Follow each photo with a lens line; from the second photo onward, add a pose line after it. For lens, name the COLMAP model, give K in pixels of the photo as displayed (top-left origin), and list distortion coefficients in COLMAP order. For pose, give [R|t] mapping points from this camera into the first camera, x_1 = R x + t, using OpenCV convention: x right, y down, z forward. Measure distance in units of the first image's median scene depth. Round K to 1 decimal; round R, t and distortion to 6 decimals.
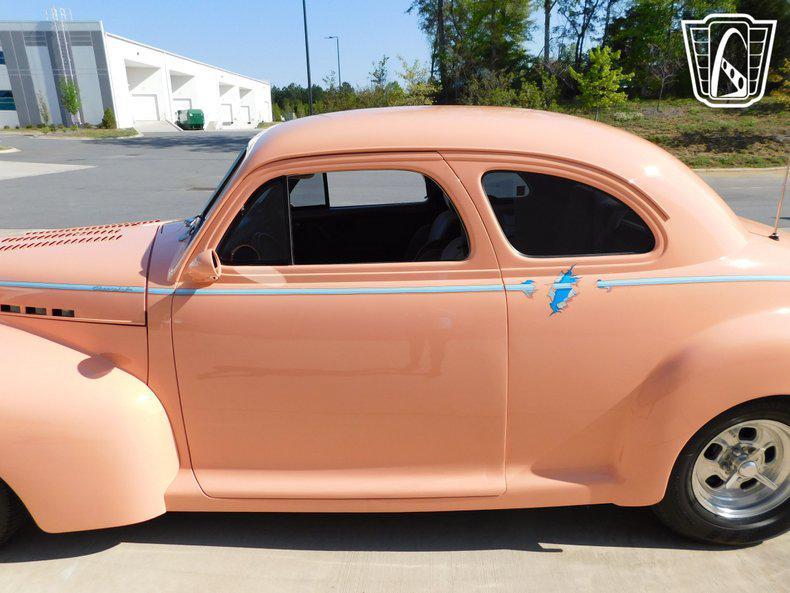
lens RADIAL K [[522.5, 0, 391.6], [0, 522.5, 292.2], [0, 0, 1]] dist [-0.068026, 0.054905]
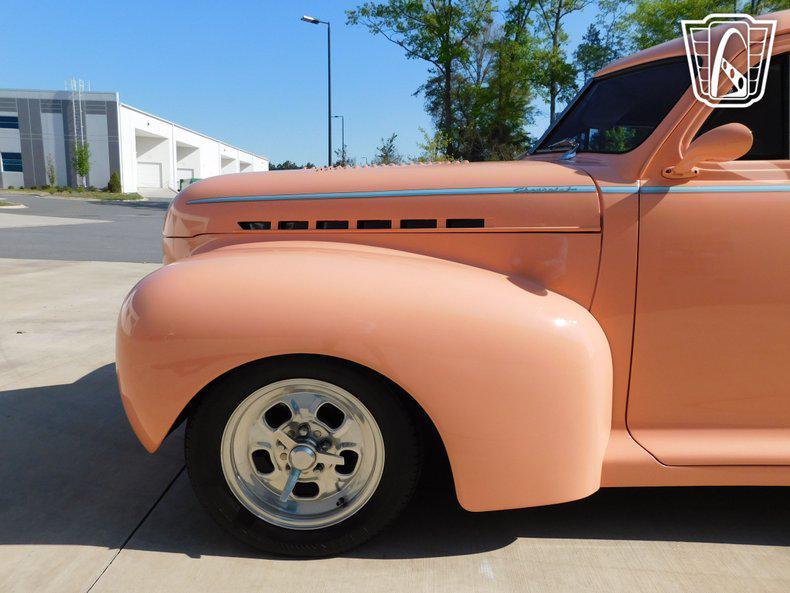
lens RADIAL K [[522.5, 0, 391.7], [0, 522.5, 292.5], [0, 0, 1]] dist [-0.068026, 0.054905]
pose [[0.999069, 0.029566, 0.031418, -0.761233], [-0.024665, 0.988931, -0.146312, 0.260690], [-0.035396, 0.145400, 0.988740, 0.228892]]
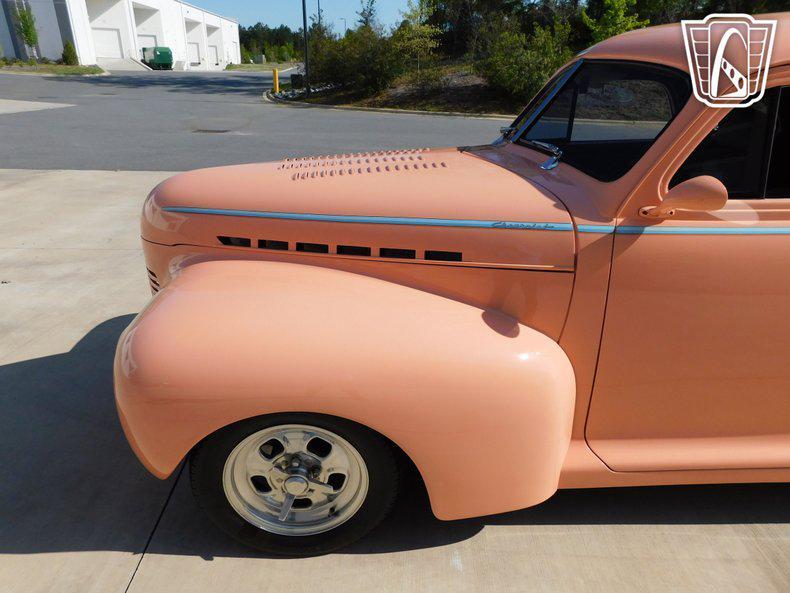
lens RADIAL K [[522.5, 0, 390.4], [0, 522.5, 292.9], [0, 0, 1]] dist [-0.068026, 0.054905]
pose [[0.998012, 0.003256, 0.062947, -0.760057], [-0.009049, 0.995722, 0.091955, 0.024013], [-0.062379, -0.092342, 0.993772, 0.191350]]
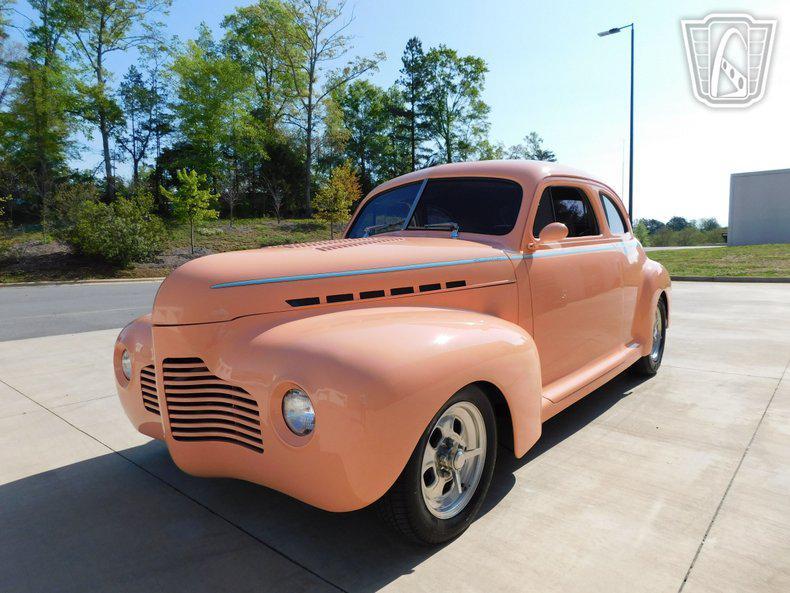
lens RADIAL K [[522.5, 0, 391.2], [0, 522.5, 294.0], [0, 0, 1]] dist [-0.068026, 0.054905]
pose [[0.654112, -0.072341, 0.752931, -1.625171], [0.241456, 0.963307, -0.117212, 0.165858], [-0.716824, 0.258470, 0.647577, 0.324669]]
